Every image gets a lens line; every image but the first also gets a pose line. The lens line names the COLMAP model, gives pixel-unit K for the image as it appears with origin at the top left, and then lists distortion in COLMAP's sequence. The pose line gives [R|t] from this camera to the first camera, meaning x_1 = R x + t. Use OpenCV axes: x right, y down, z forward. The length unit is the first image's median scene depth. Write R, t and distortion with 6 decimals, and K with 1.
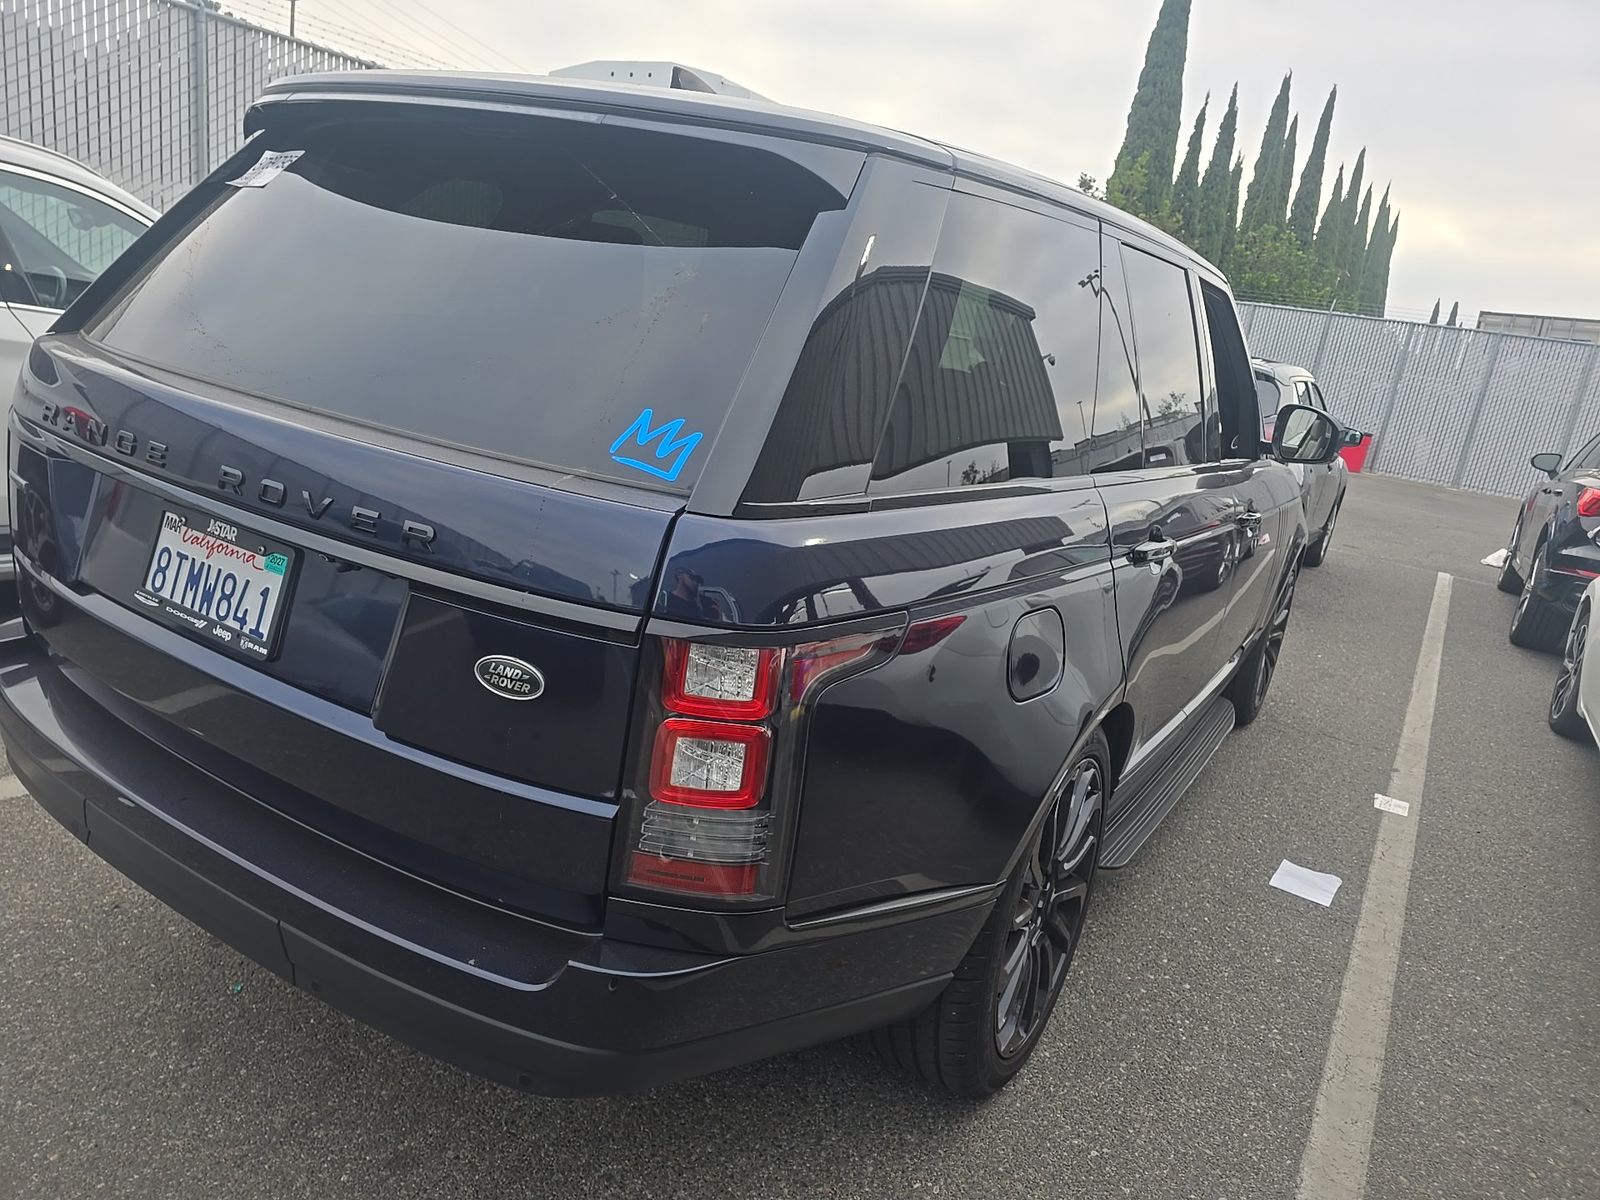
lens RADIAL K [[1081.0, 0, 796.3], [0, 1081.0, 601.6], [0, 0, 1]] dist [0.017649, -0.000320]
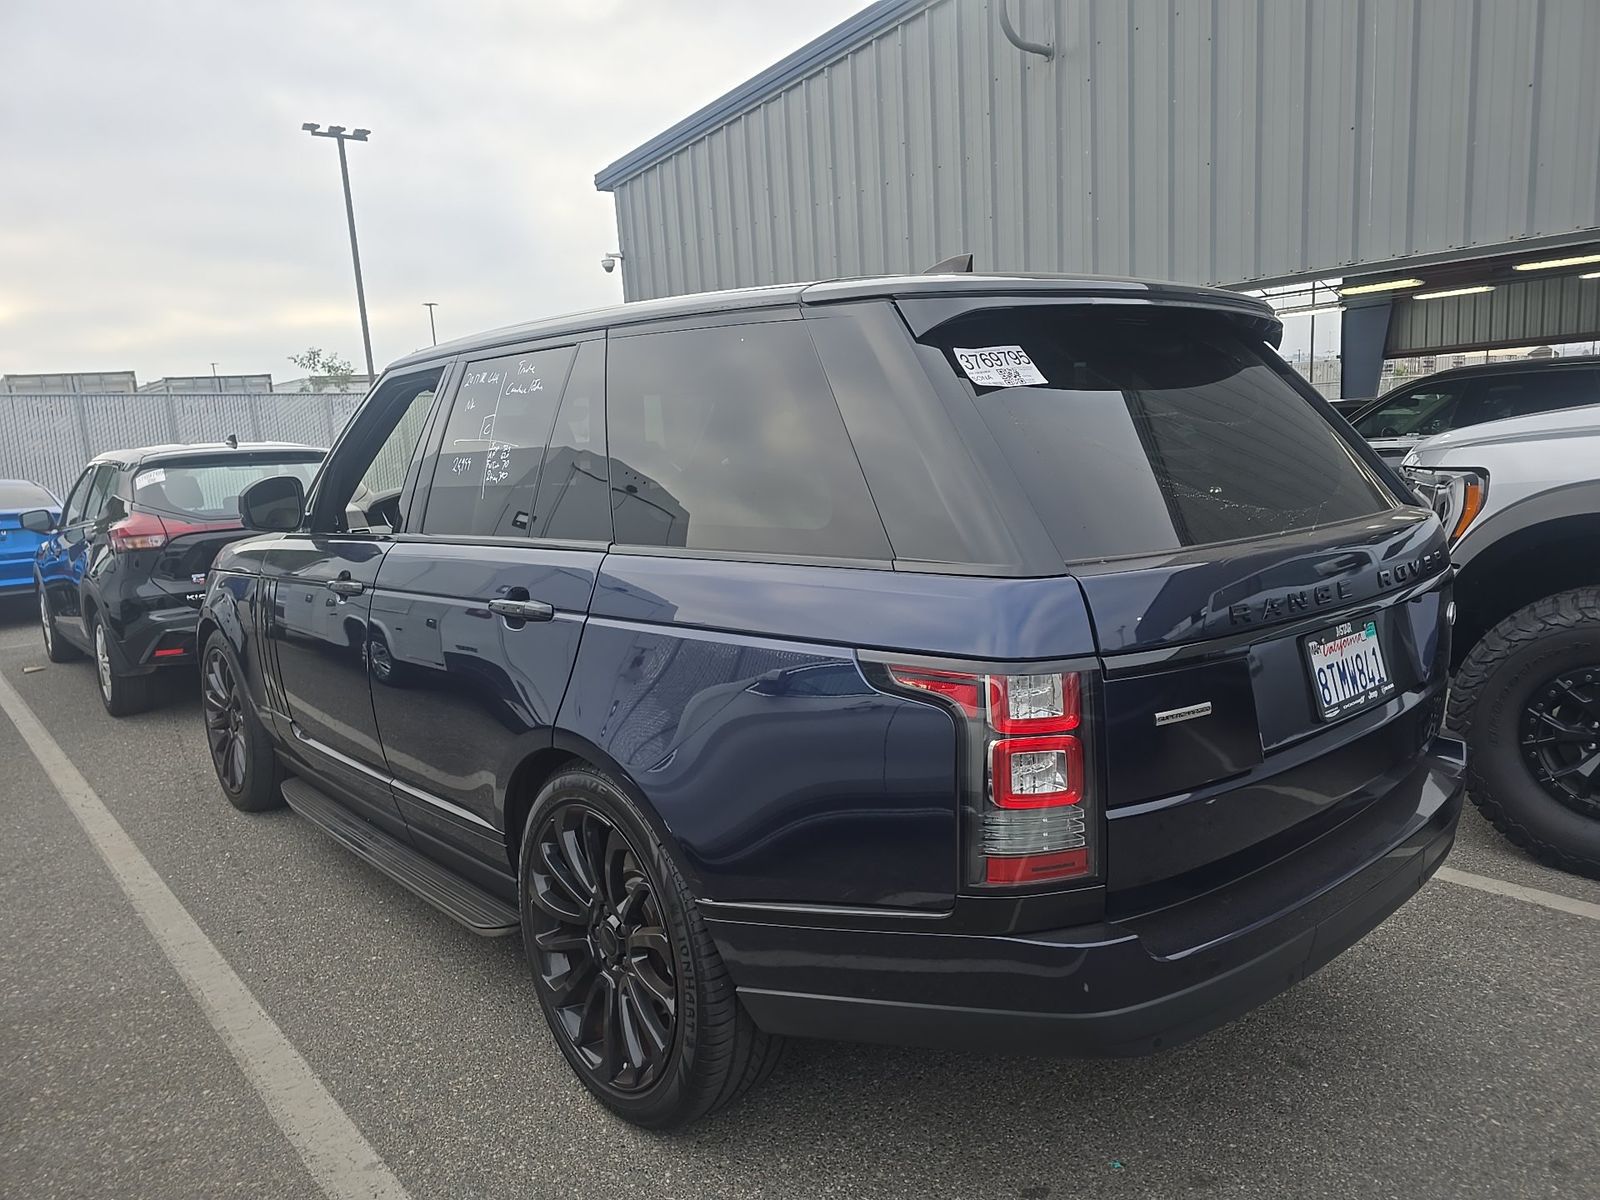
lens RADIAL K [[1081.0, 0, 798.4], [0, 1081.0, 606.0], [0, 0, 1]] dist [0.017649, -0.000320]
pose [[0.284217, -0.295892, 0.911959, -1.877968], [0.332054, 0.922696, 0.195889, -0.561453], [-0.899422, 0.247144, 0.360498, 1.086792]]
